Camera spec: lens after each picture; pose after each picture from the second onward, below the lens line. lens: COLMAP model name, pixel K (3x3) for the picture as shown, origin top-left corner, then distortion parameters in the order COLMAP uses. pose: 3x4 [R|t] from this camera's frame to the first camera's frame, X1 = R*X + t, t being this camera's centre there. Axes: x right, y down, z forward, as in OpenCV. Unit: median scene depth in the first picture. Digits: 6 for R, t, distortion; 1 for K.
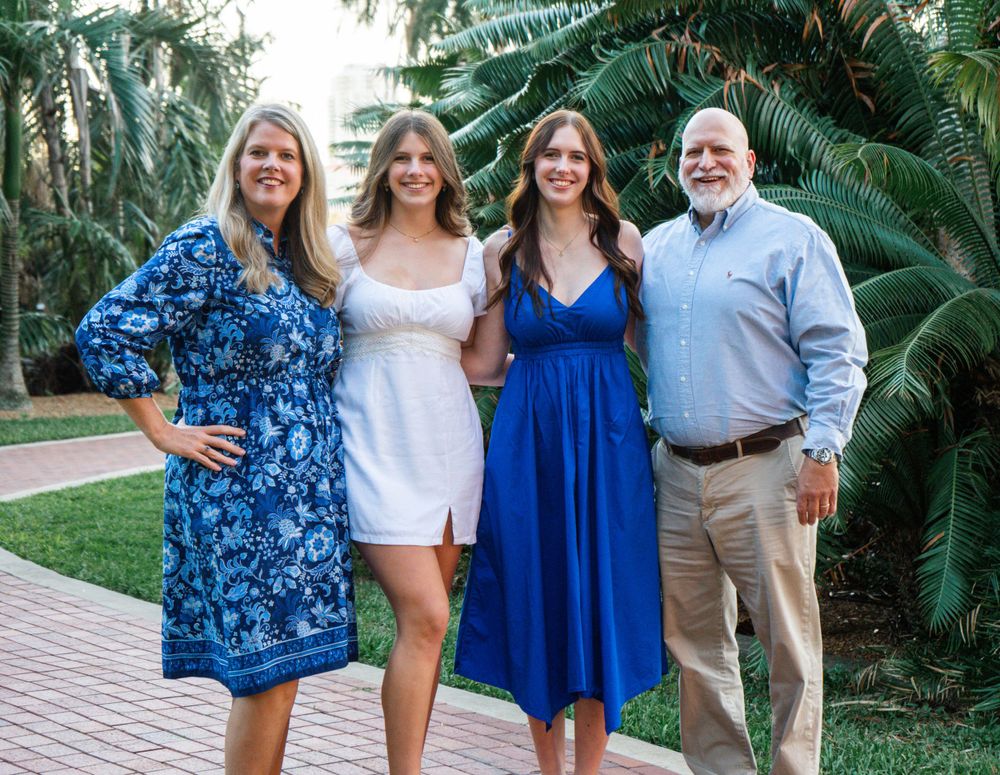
lens RADIAL K [[1762.4, 0, 500.7], [0, 1762.4, 343.7], [0, 0, 1]] dist [-0.017332, 1.921956]
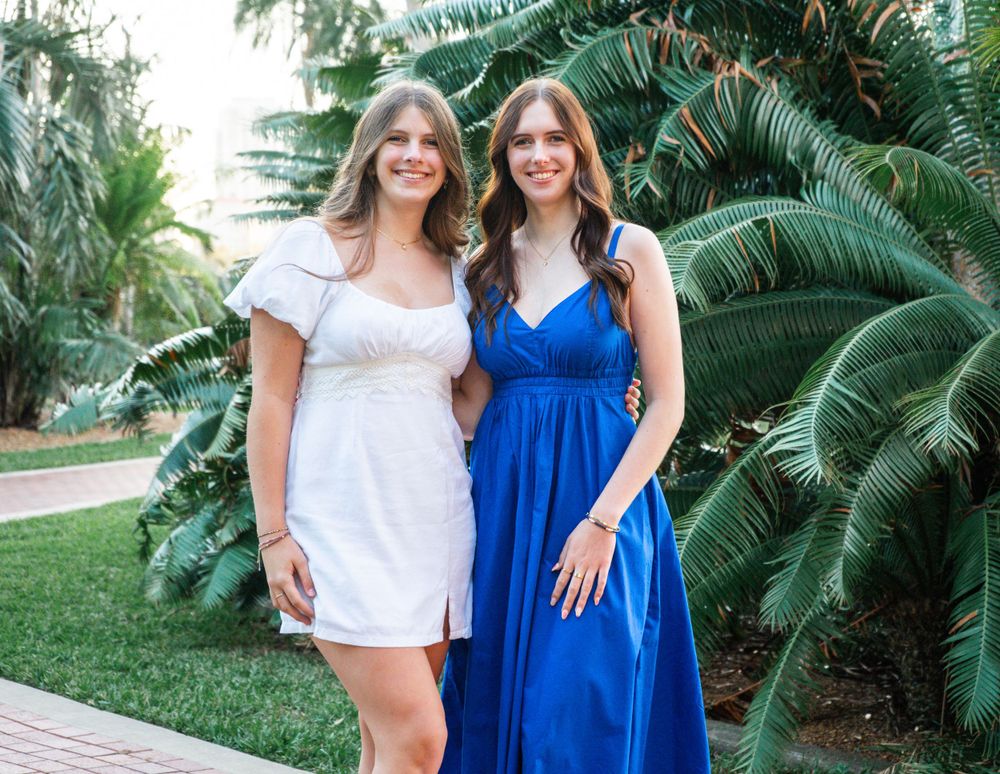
lens RADIAL K [[1762.4, 0, 500.7], [0, 1762.4, 343.2], [0, 0, 1]] dist [-0.017332, 1.921956]
pose [[0.997793, 0.010945, 0.065489, -0.029637], [-0.009496, 0.999704, -0.022385, 0.000690], [-0.065715, 0.021714, 0.997602, 0.154765]]
